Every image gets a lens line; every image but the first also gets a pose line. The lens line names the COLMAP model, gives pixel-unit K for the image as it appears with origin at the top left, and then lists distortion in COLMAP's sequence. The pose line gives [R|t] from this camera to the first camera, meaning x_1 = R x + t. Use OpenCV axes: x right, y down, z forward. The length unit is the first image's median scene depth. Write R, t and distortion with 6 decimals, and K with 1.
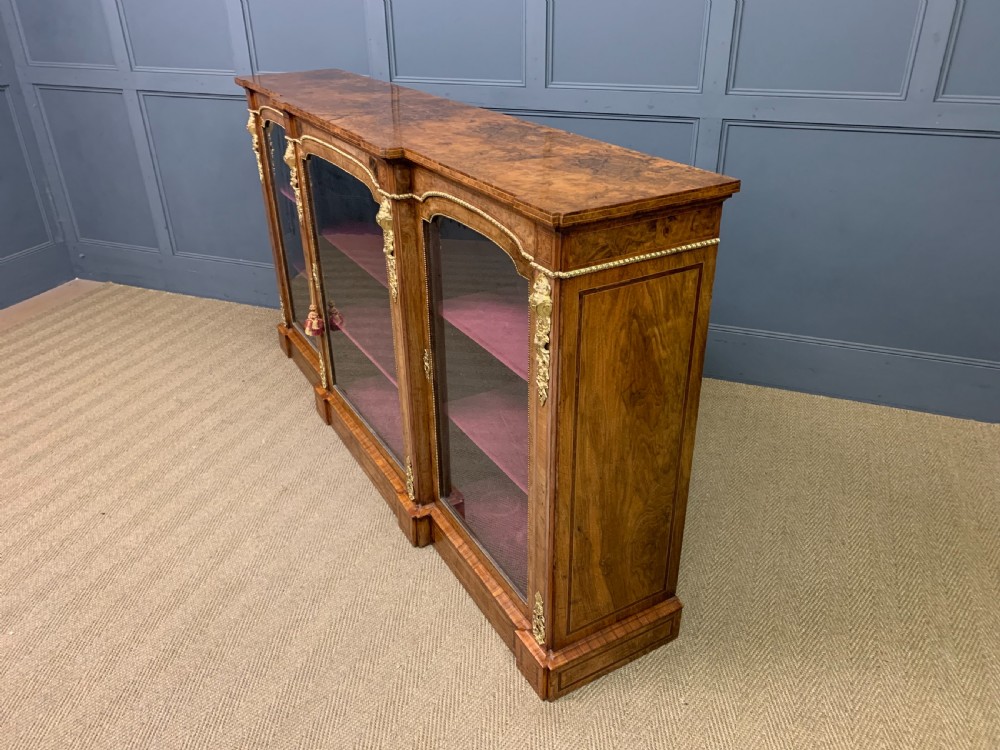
lens RADIAL K [[759.2, 0, 495.5], [0, 759.2, 364.3], [0, 0, 1]] dist [0.102163, -0.169602]
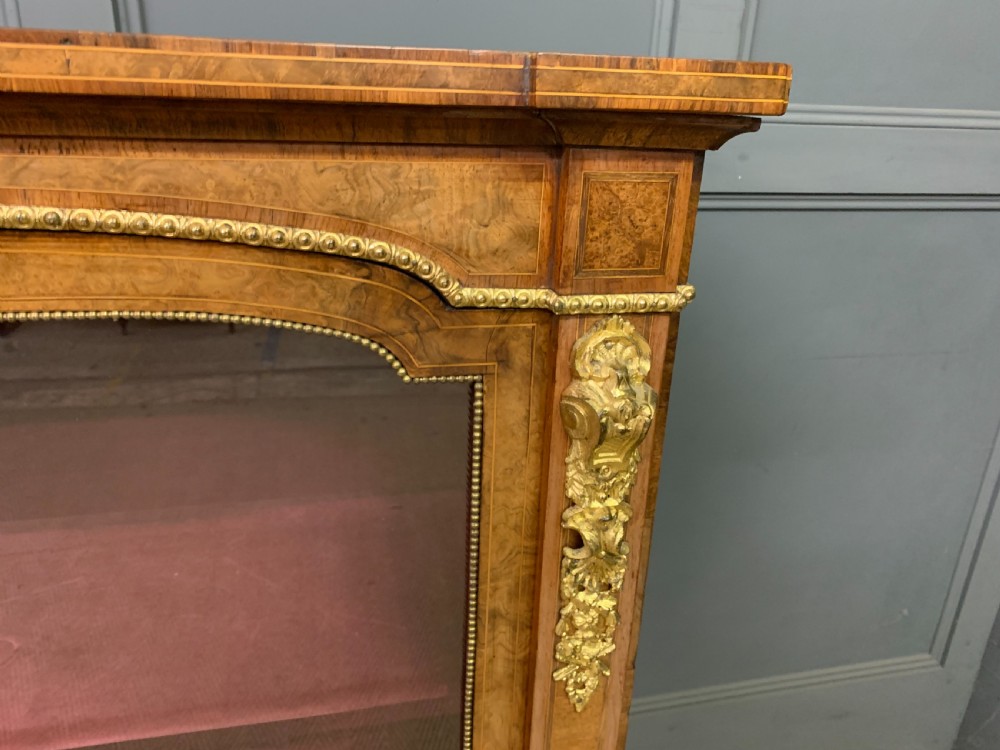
lens RADIAL K [[773.5, 0, 507.1], [0, 773.5, 379.5], [0, 0, 1]] dist [0.009536, 0.006625]
pose [[0.286385, -0.317512, 0.903974, -0.224816], [0.397275, 0.897916, 0.189525, -0.163777], [-0.871869, 0.304850, 0.383289, 0.879815]]
